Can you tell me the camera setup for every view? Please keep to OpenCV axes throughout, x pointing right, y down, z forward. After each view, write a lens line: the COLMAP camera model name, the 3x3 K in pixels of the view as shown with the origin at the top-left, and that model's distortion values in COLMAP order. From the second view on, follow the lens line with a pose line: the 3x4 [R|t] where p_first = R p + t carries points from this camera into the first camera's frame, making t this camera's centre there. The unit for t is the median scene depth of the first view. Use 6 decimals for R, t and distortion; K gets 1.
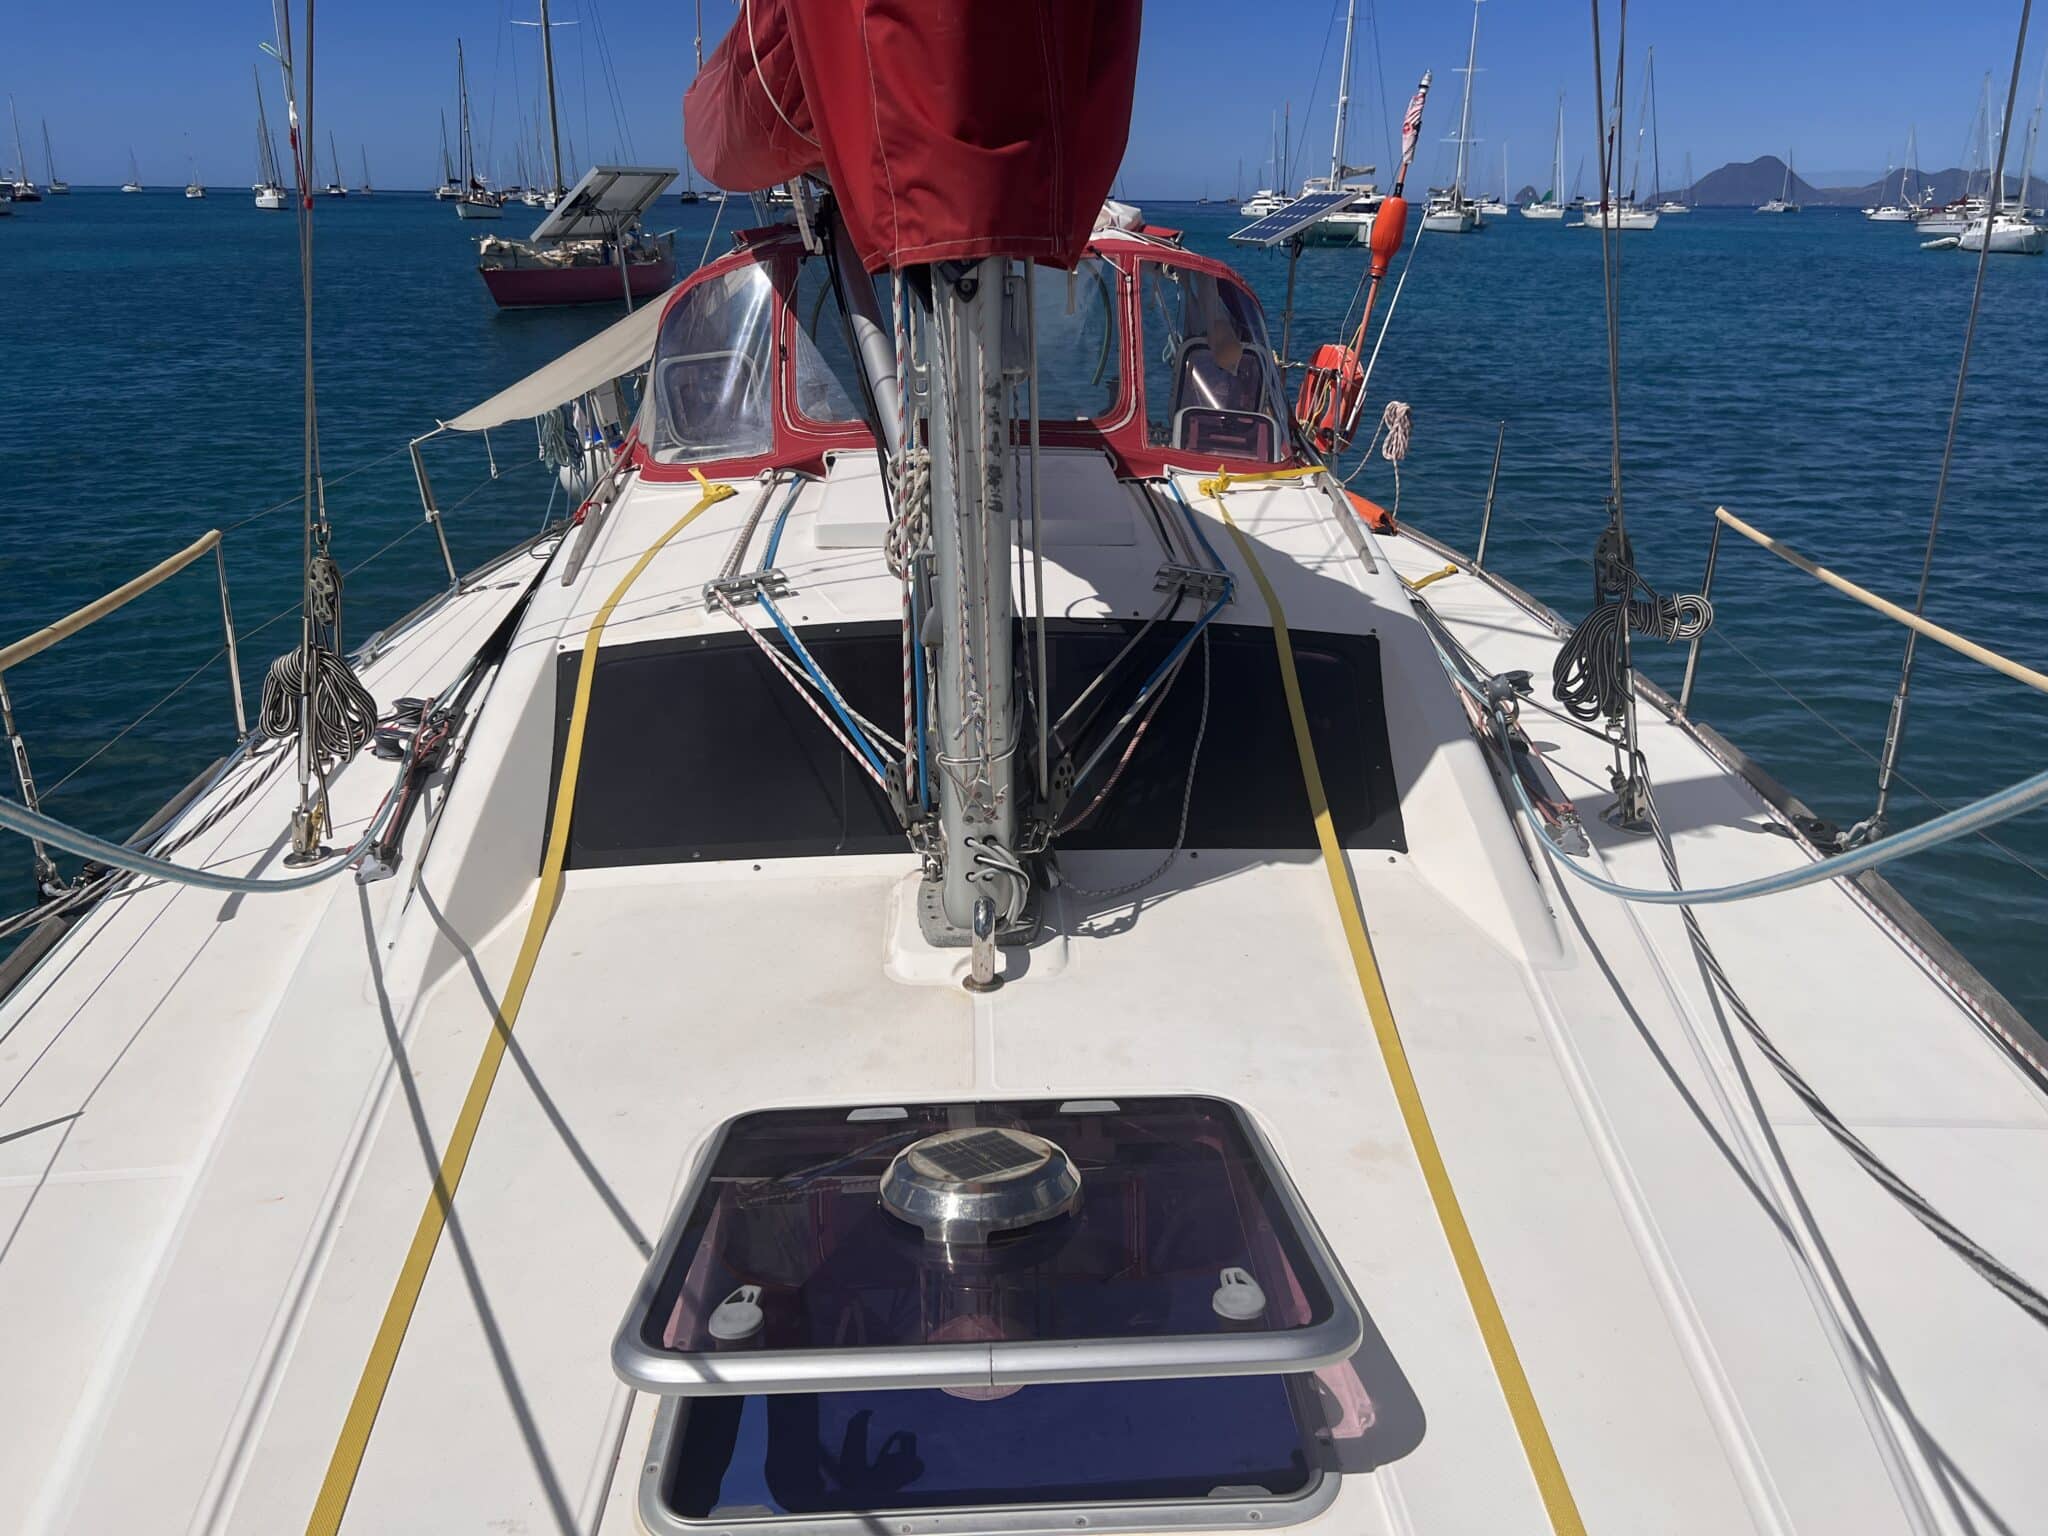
lens RADIAL K [[1538.6, 0, 1024.0], [0, 1538.6, 768.0], [0, 0, 1]] dist [0.095032, -0.141341]
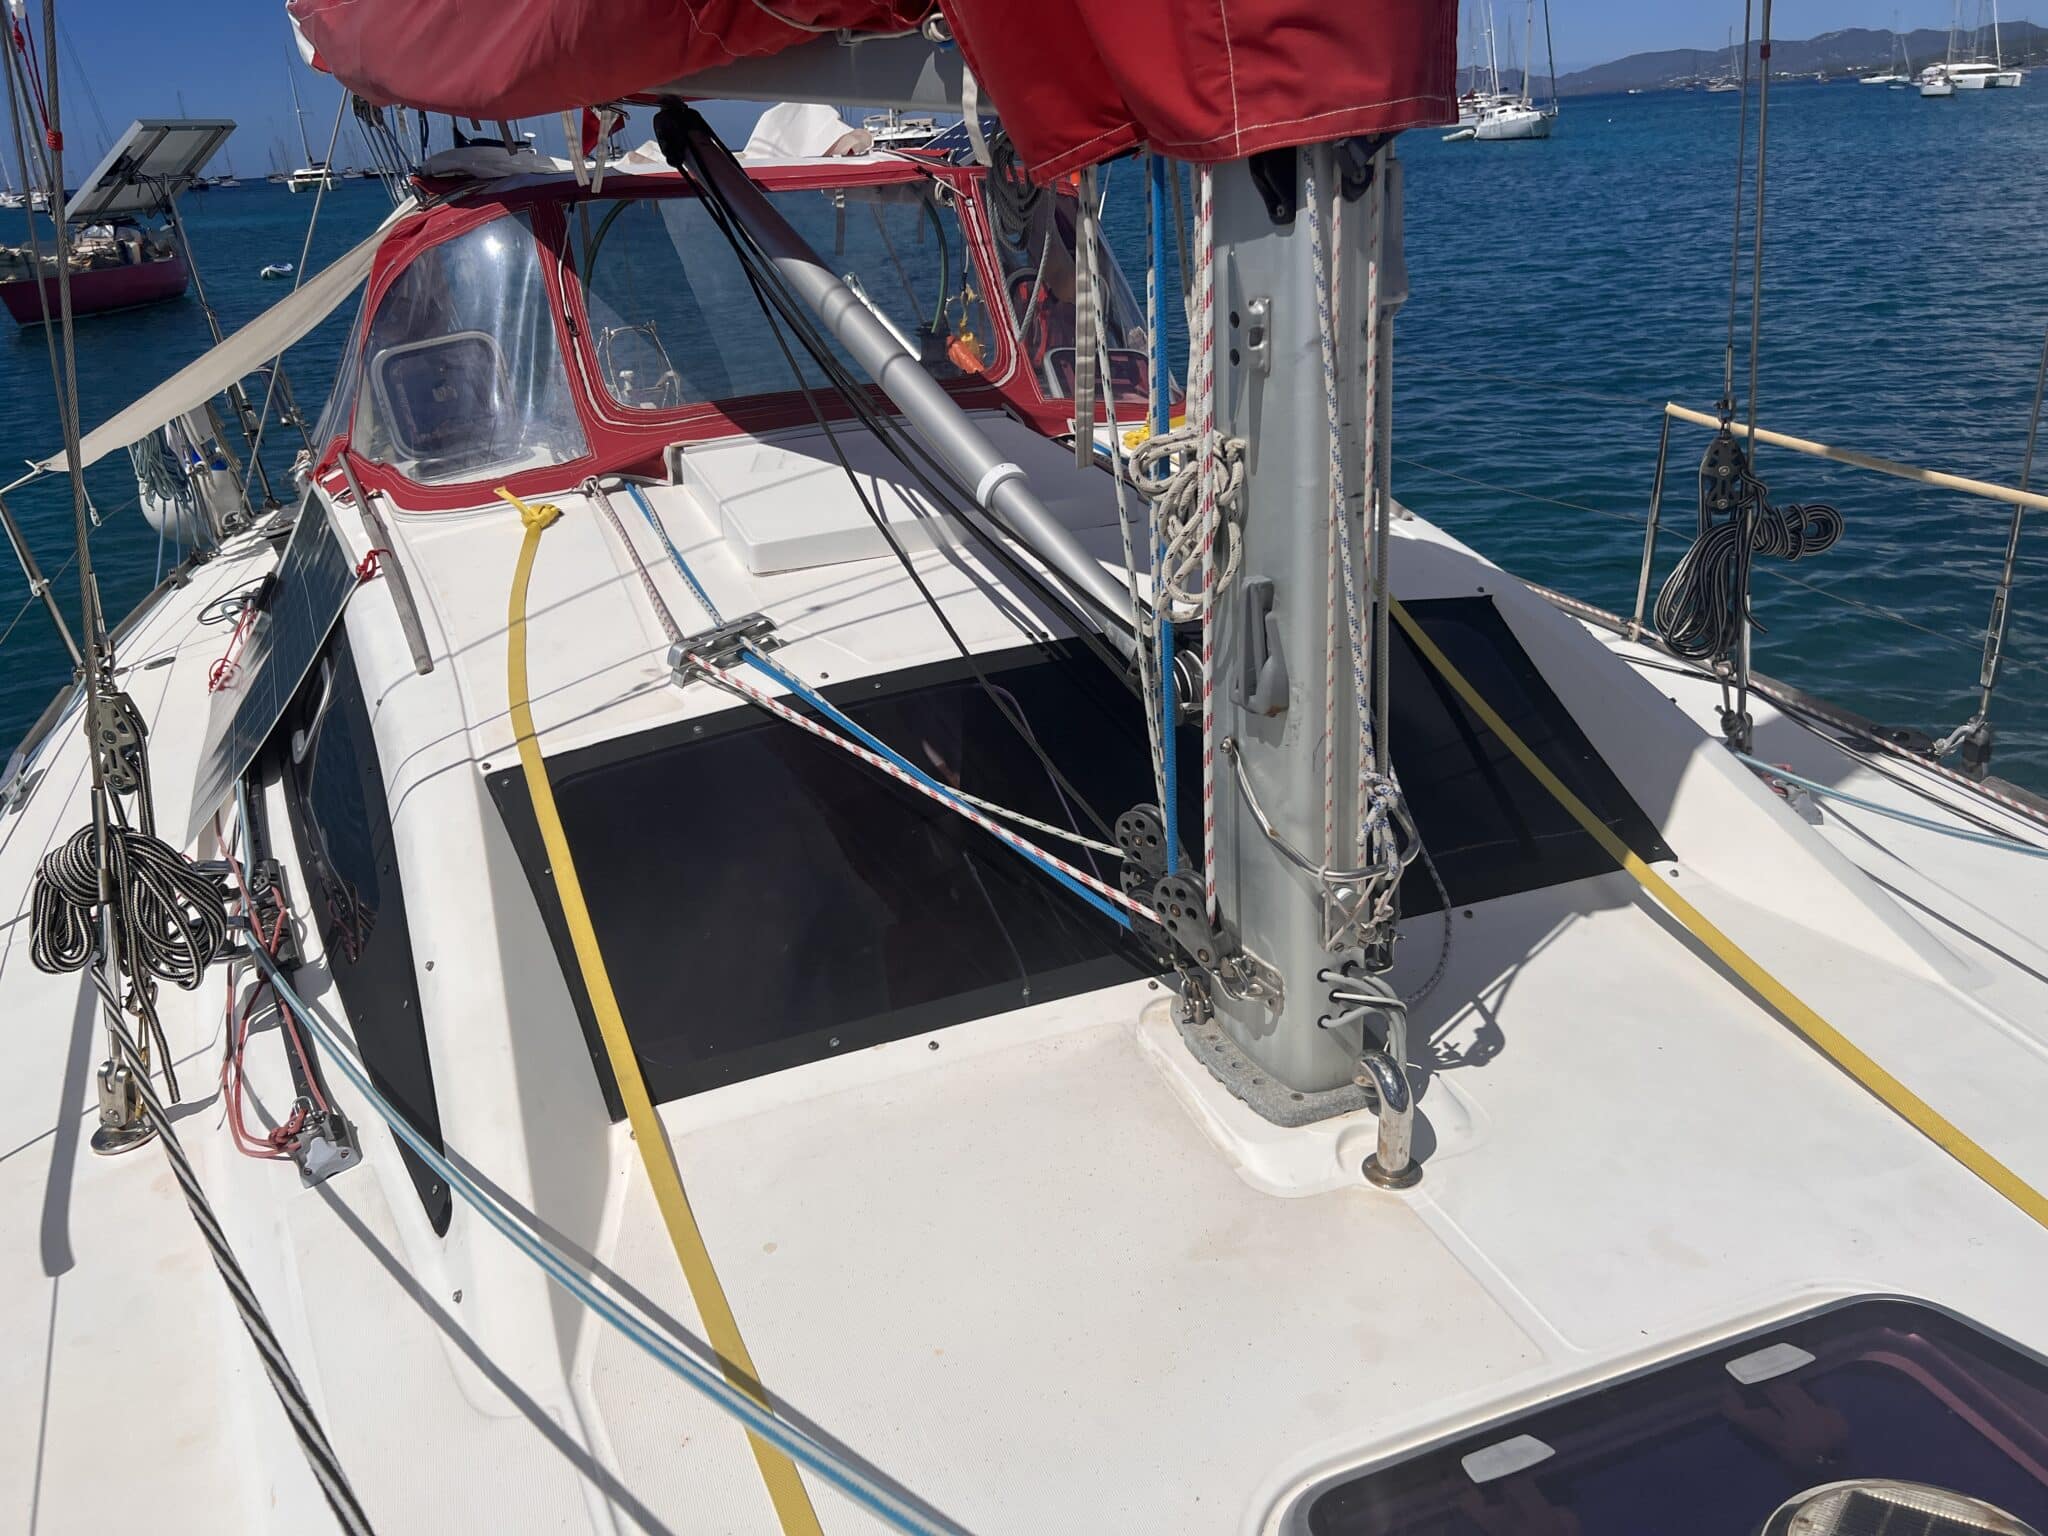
lens RADIAL K [[1558.8, 0, 1024.0], [0, 1558.8, 768.0], [0, 0, 1]] dist [0.056479, -0.050739]
pose [[0.955098, -0.160185, 0.249255, -0.239183], [0.152572, 0.987042, 0.049702, -0.074242], [-0.253986, -0.009441, 0.967162, 0.244614]]
